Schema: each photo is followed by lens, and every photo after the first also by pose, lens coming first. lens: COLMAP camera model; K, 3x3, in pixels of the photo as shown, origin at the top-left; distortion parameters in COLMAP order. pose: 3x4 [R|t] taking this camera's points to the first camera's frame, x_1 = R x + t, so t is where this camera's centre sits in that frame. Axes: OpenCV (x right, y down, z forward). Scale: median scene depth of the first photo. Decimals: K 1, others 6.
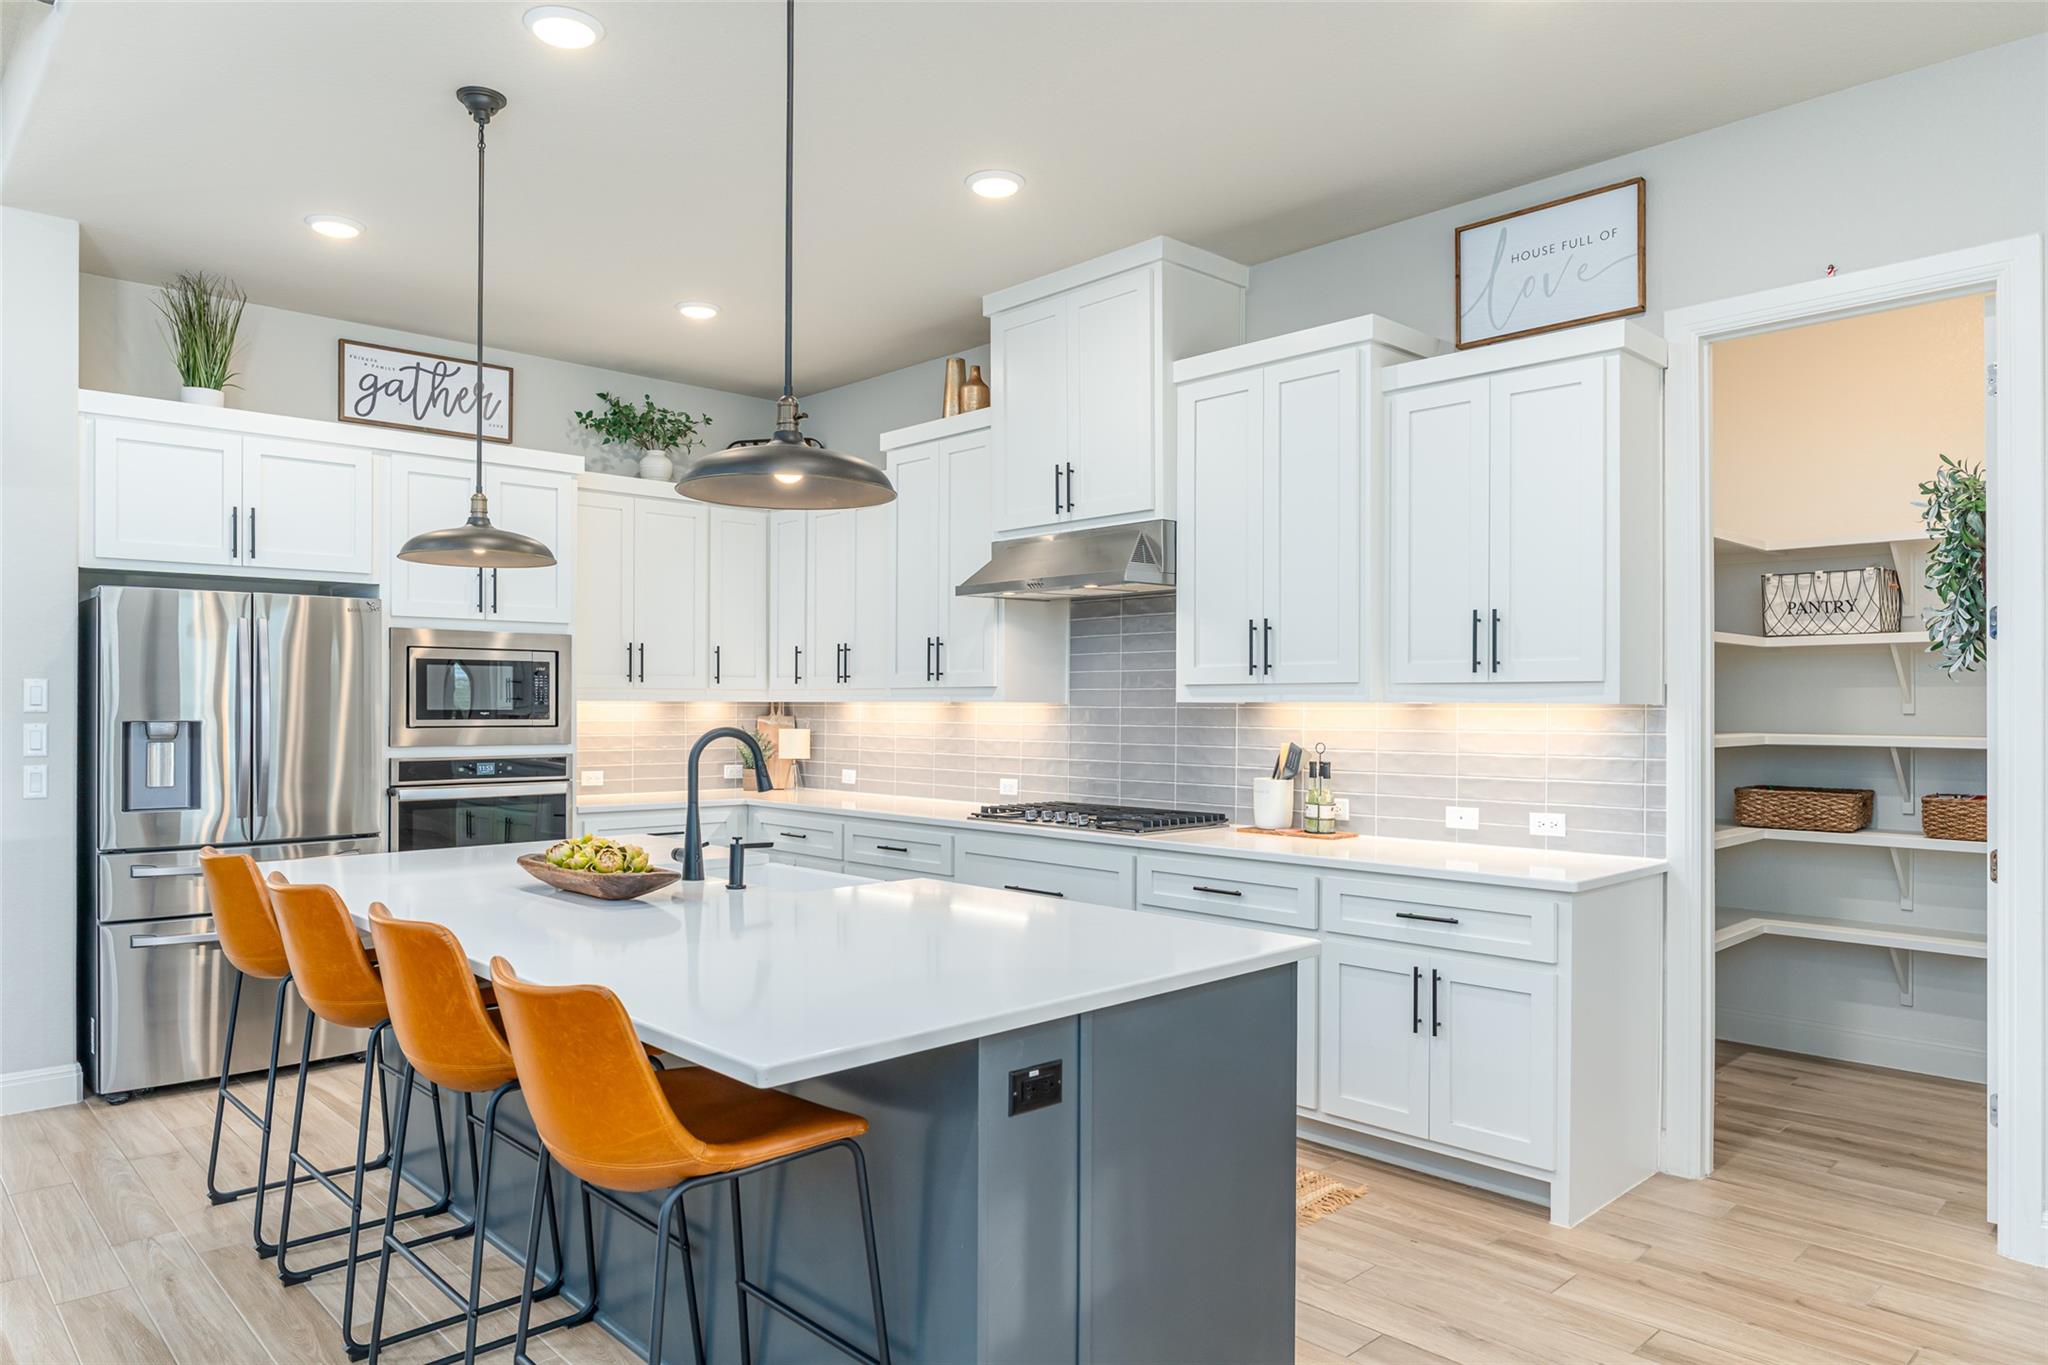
lens RADIAL K [[1319.6, 0, 1019.2], [0, 1319.6, 690.5], [0, 0, 1]] dist [-0.007791, 0.000423]
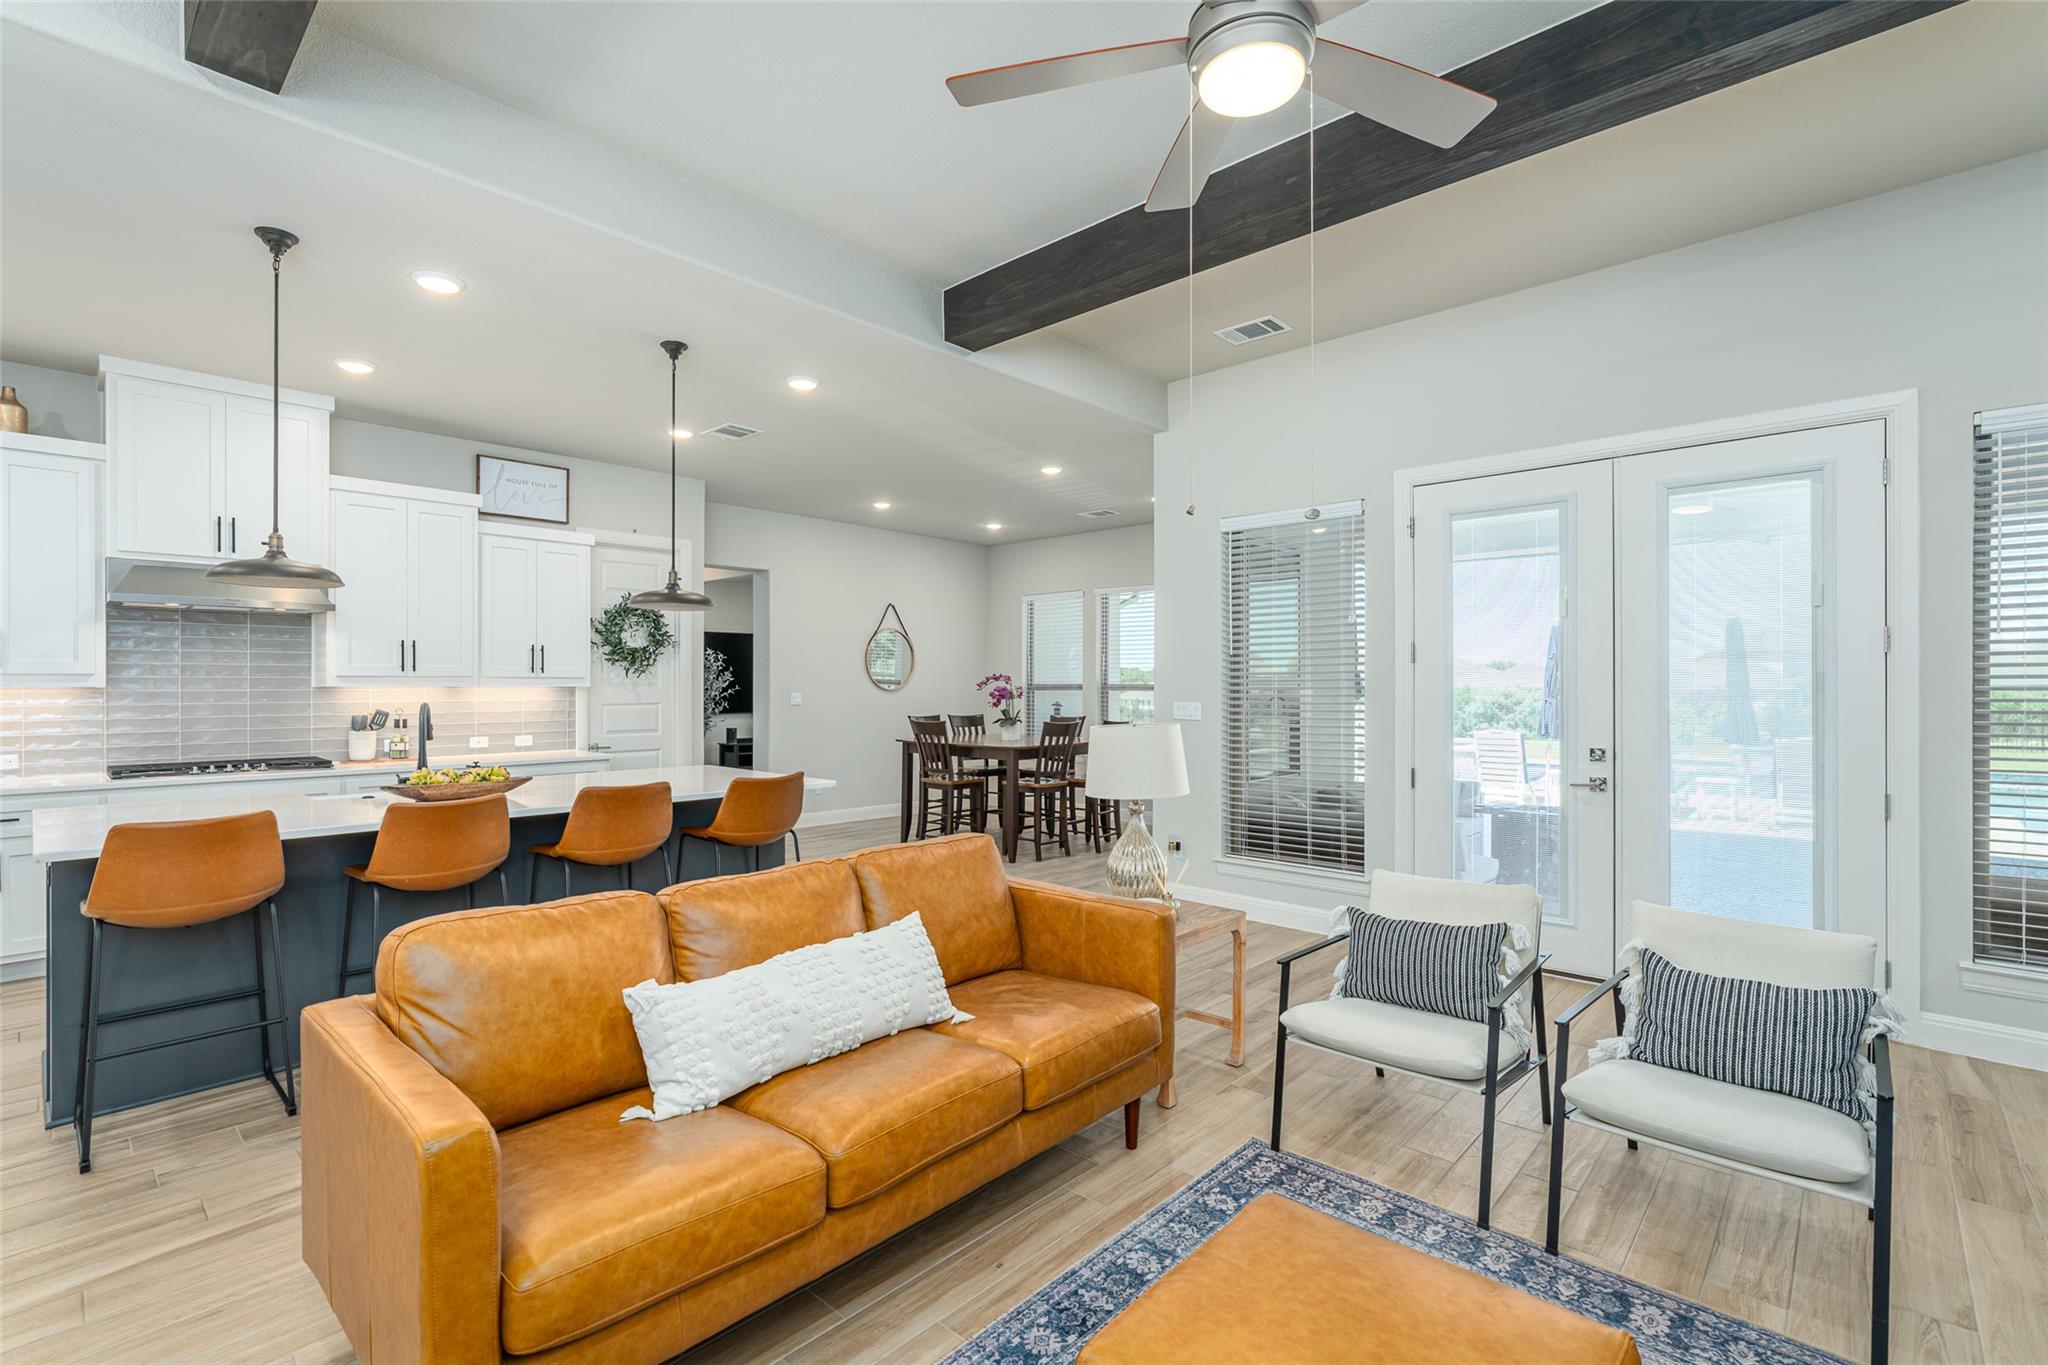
lens RADIAL K [[934.8, 0, 992.5], [0, 934.8, 687.0], [0, 0, 1]] dist [-0.003905, -0.001191]
pose [[-0.034196, -0.003223, 0.999410, -0.909858], [-0.007984, 0.999964, 0.002952, -0.000153], [-0.999383, -0.007878, -0.034221, 0.196297]]
